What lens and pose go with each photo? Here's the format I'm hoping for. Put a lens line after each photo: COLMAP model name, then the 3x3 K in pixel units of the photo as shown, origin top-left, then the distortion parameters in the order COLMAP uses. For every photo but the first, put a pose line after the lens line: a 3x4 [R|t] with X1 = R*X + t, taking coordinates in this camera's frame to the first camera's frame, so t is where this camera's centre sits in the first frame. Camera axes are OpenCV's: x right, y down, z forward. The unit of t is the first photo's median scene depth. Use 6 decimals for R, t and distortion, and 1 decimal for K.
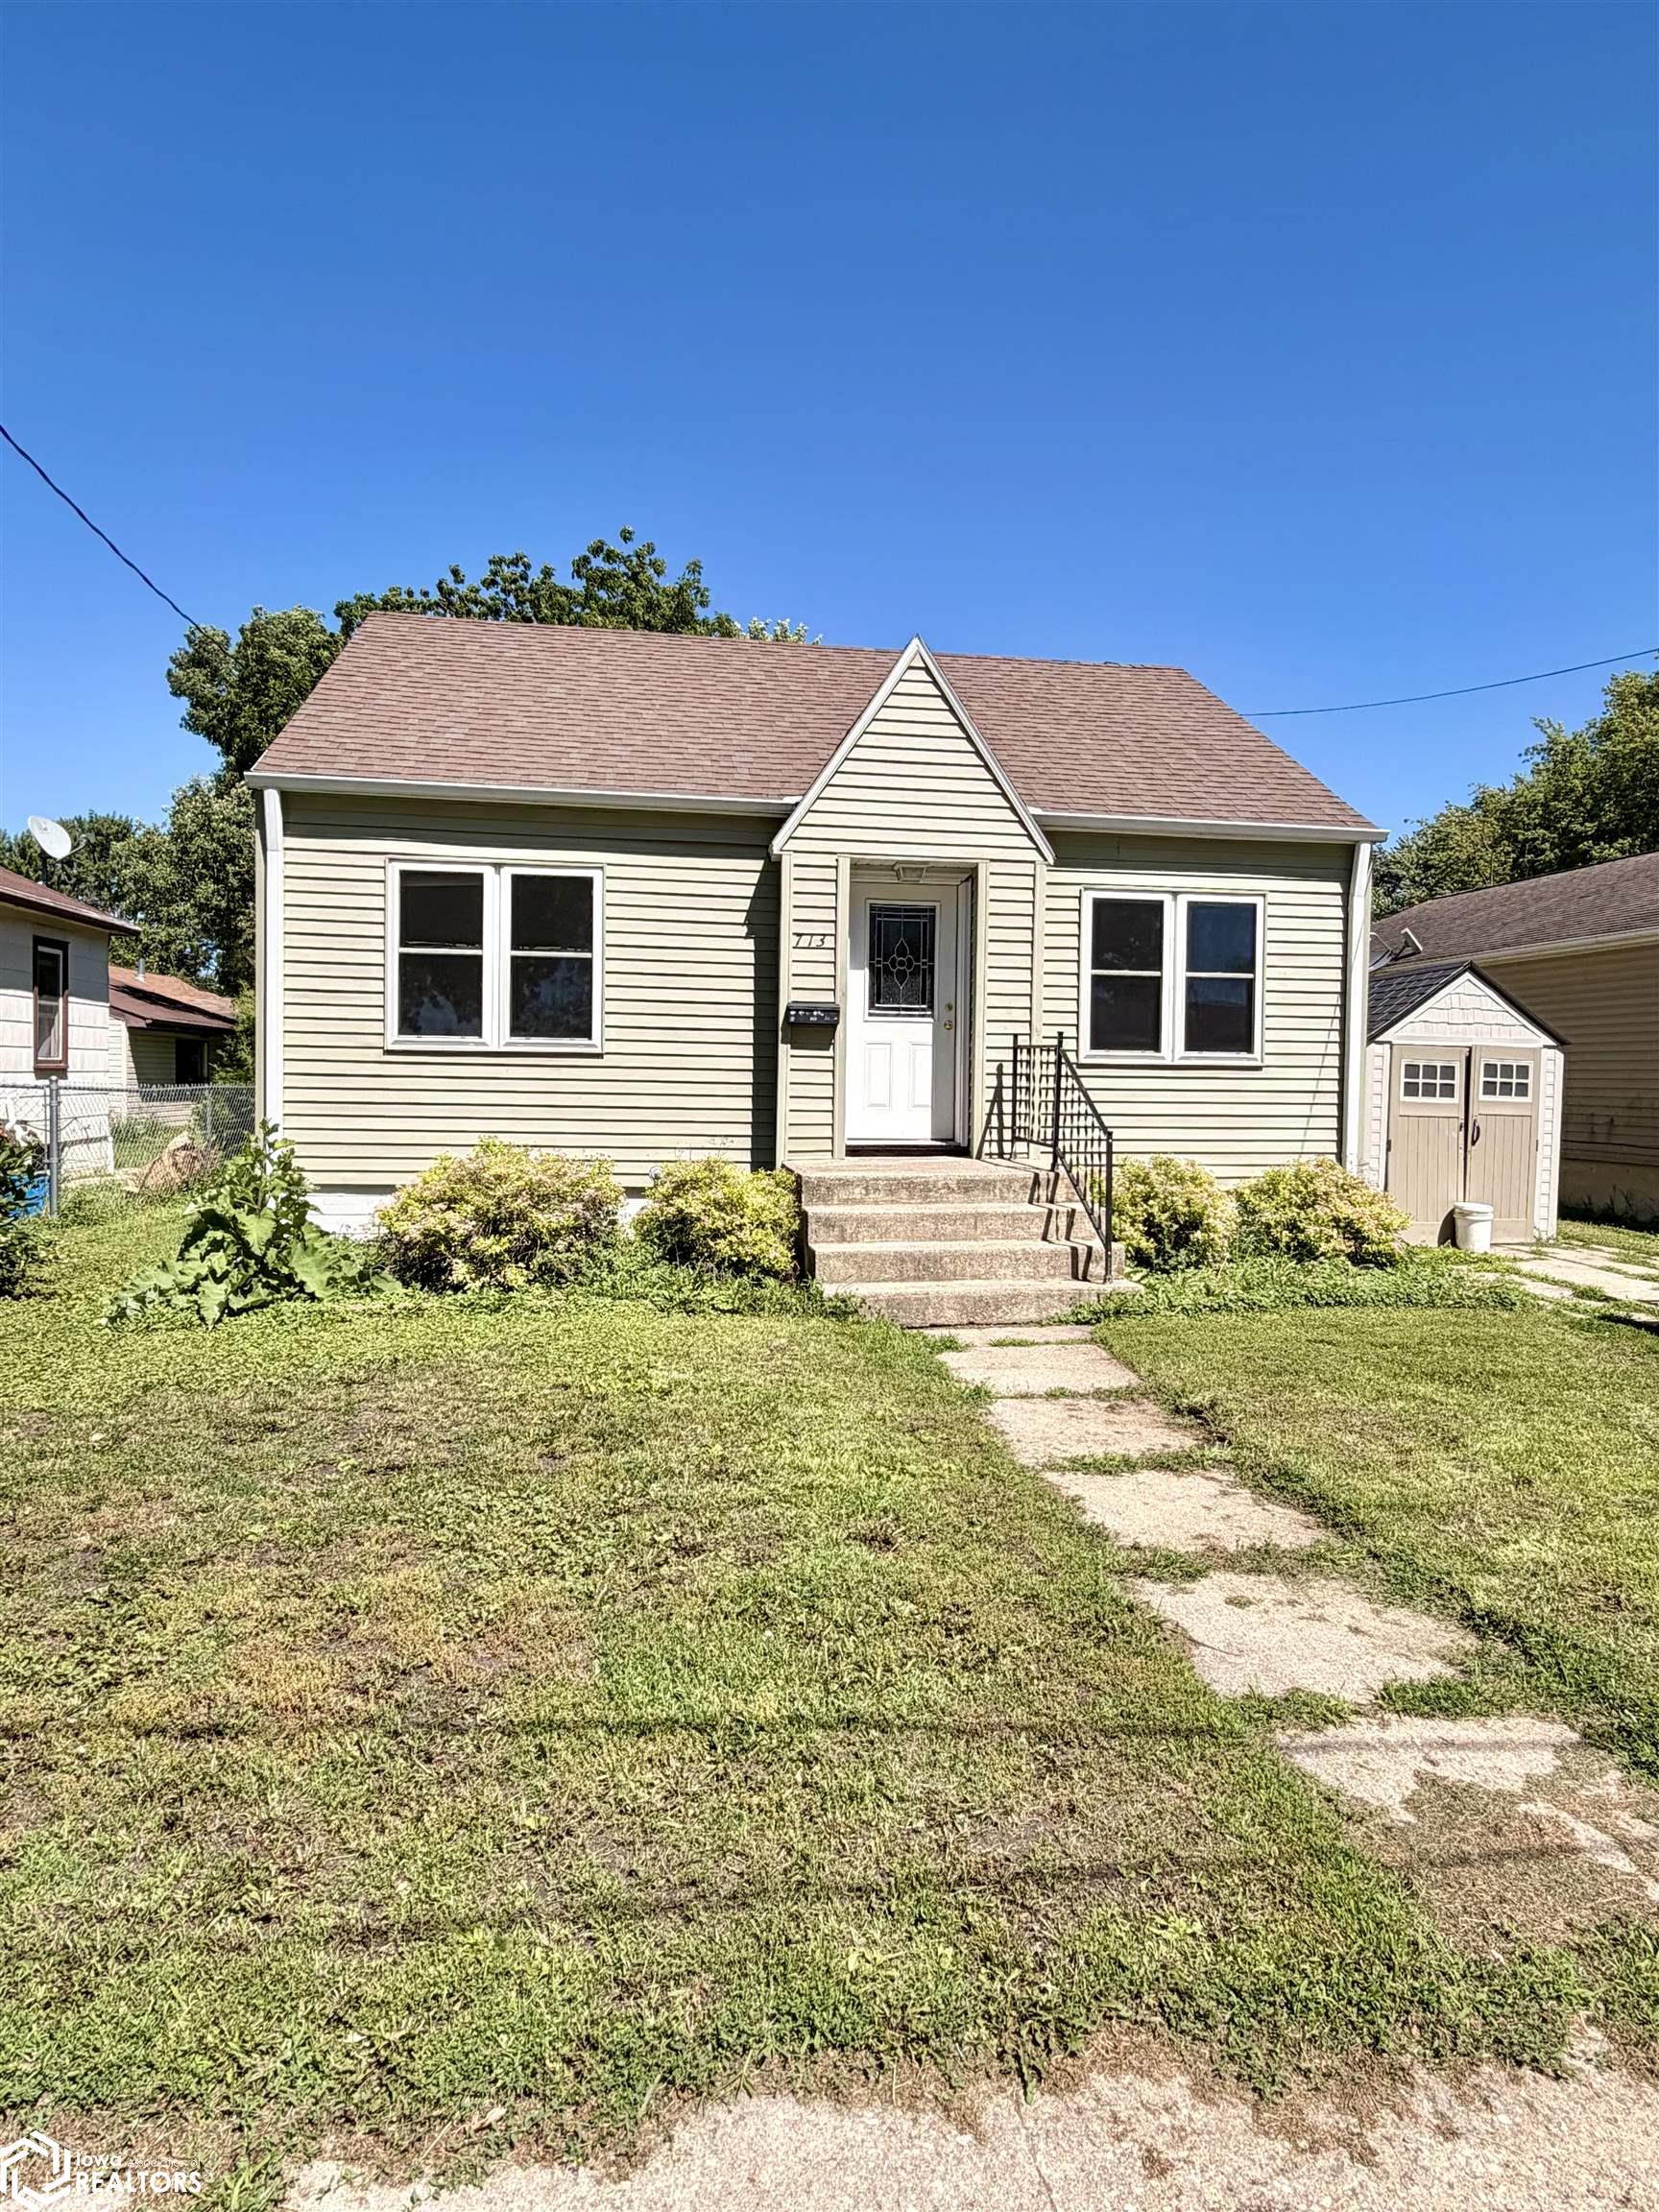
lens RADIAL K [[1278.7, 0, 828.9], [0, 1278.7, 1102.7], [0, 0, 1]] dist [0.002278, 0.000502]
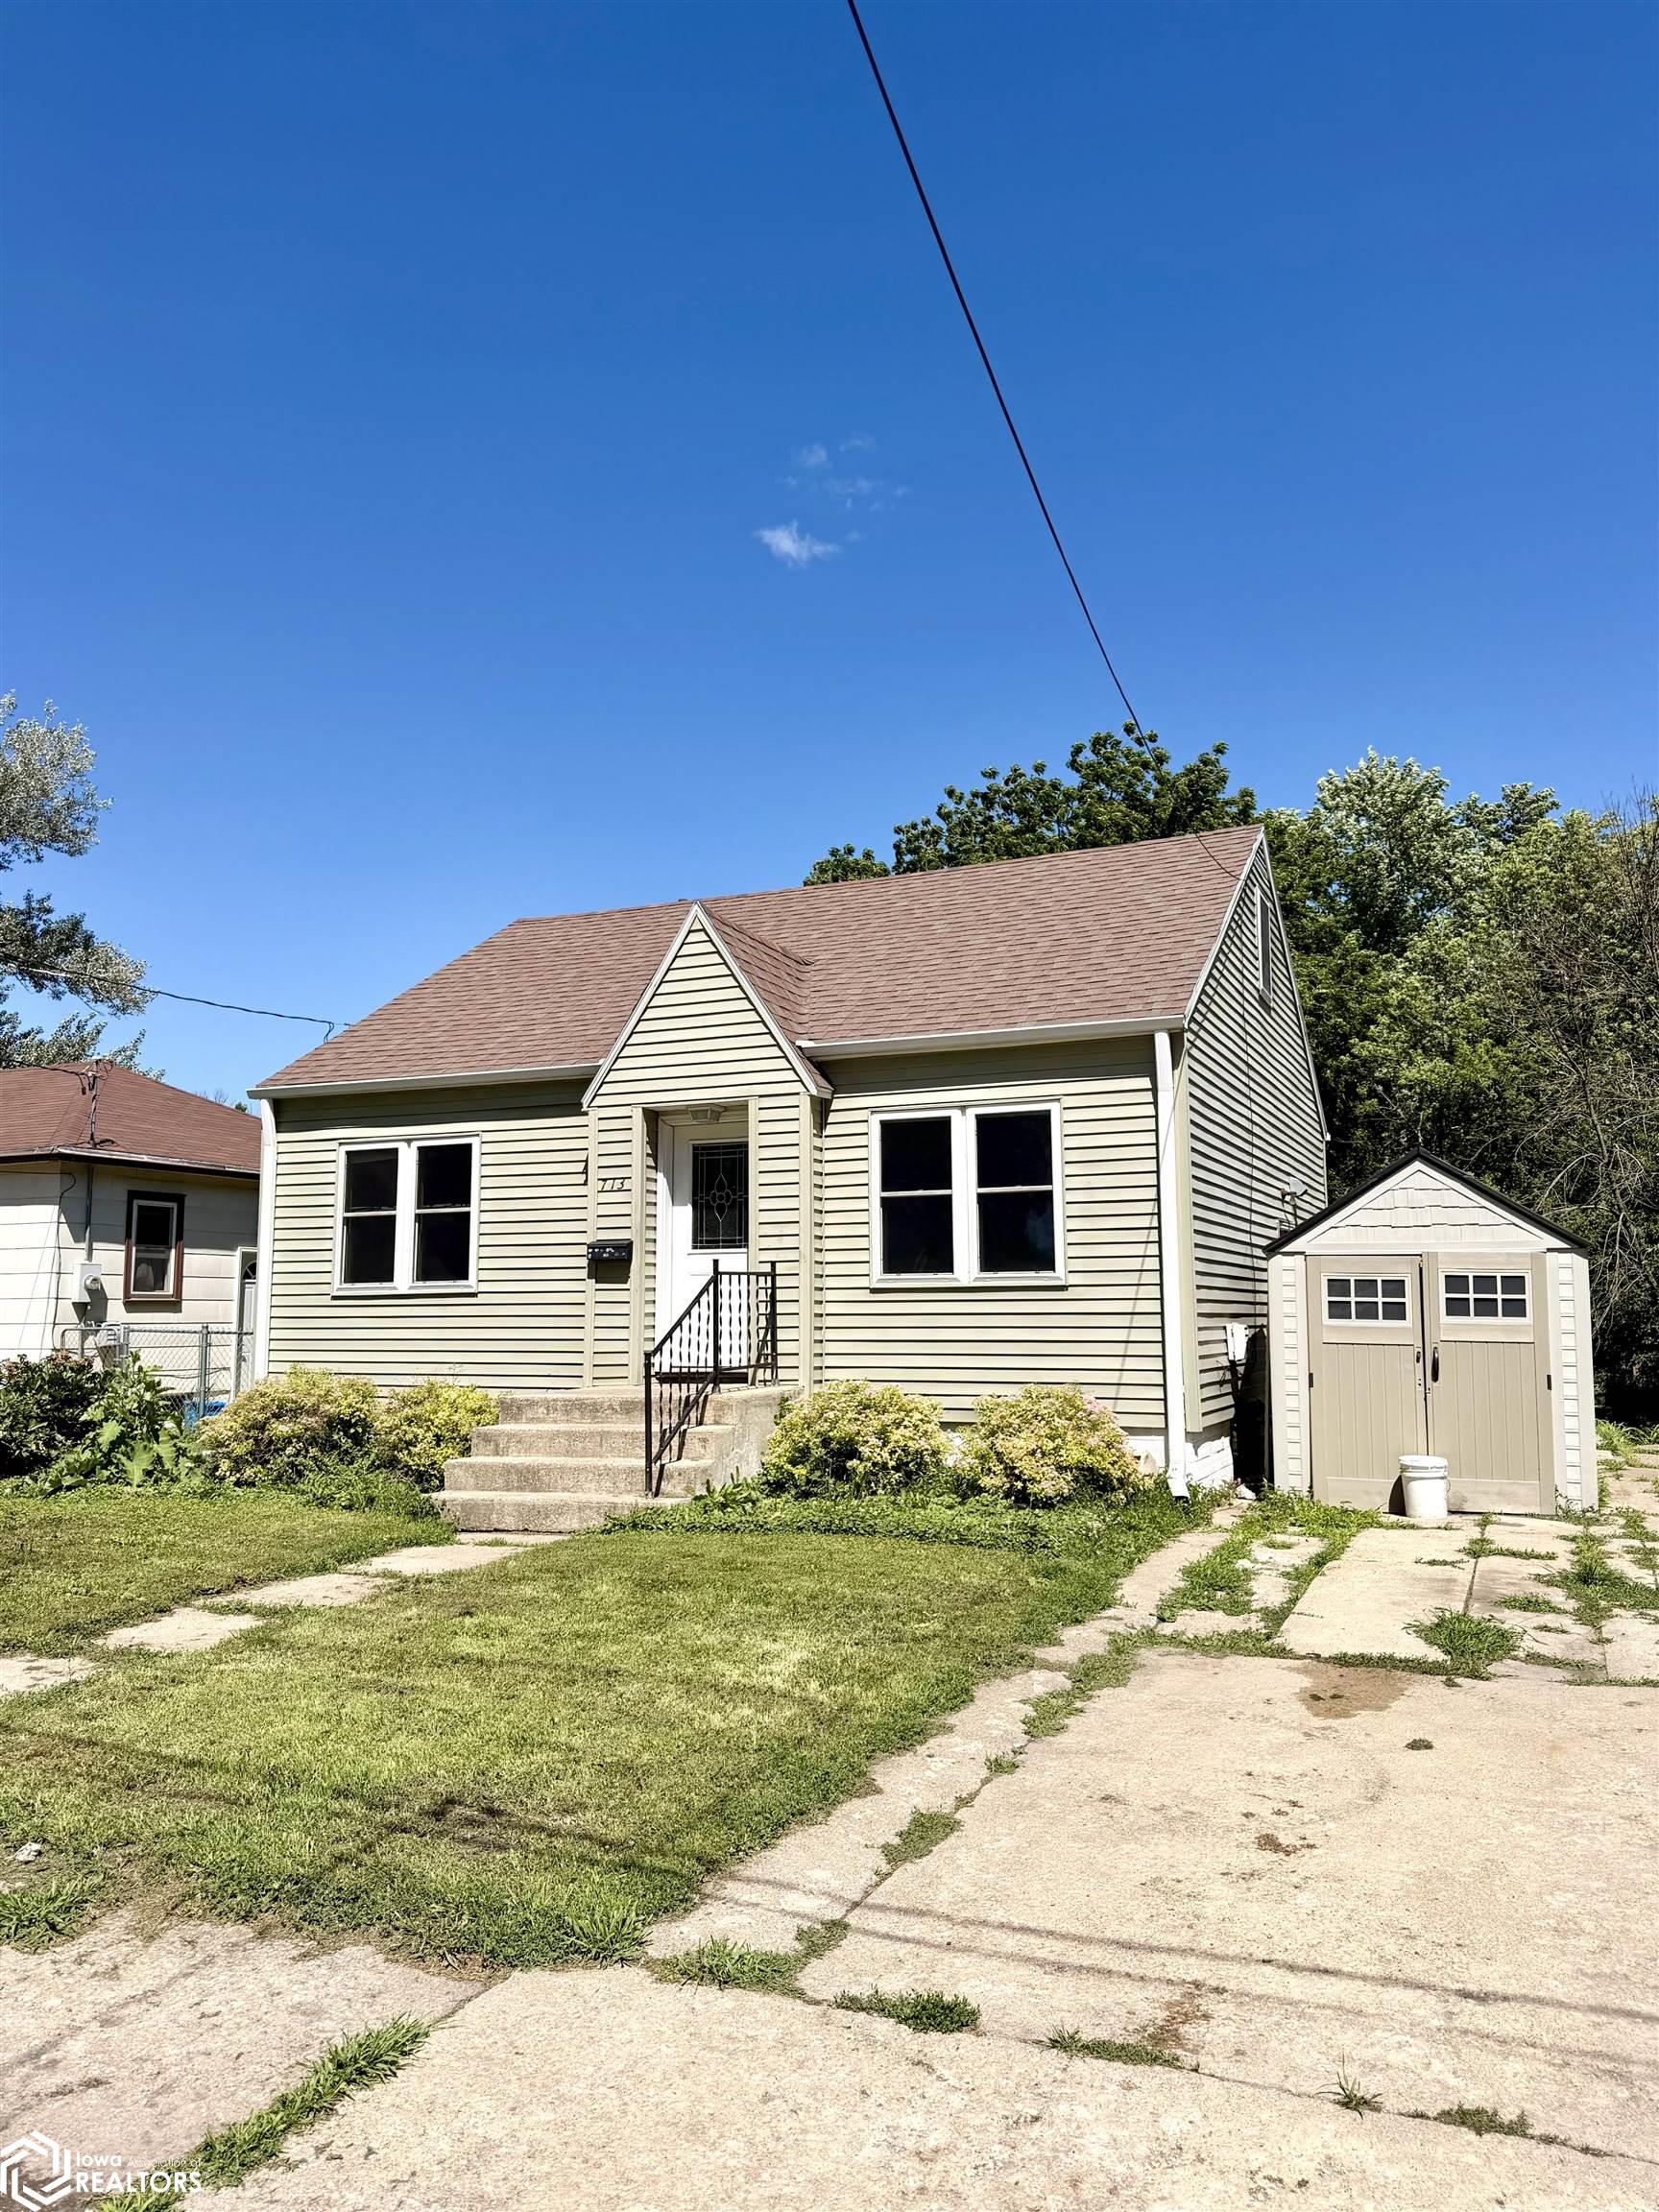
lens RADIAL K [[1578.9, 0, 829.9], [0, 1578.9, 1094.4], [0, 0, 1]] dist [0.042886, -0.028053]
pose [[0.834607, -0.094218, -0.542728, 0.866692], [0.005677, 0.986682, -0.162559, 0.019363], [0.550816, 0.132592, 0.824027, -0.034070]]
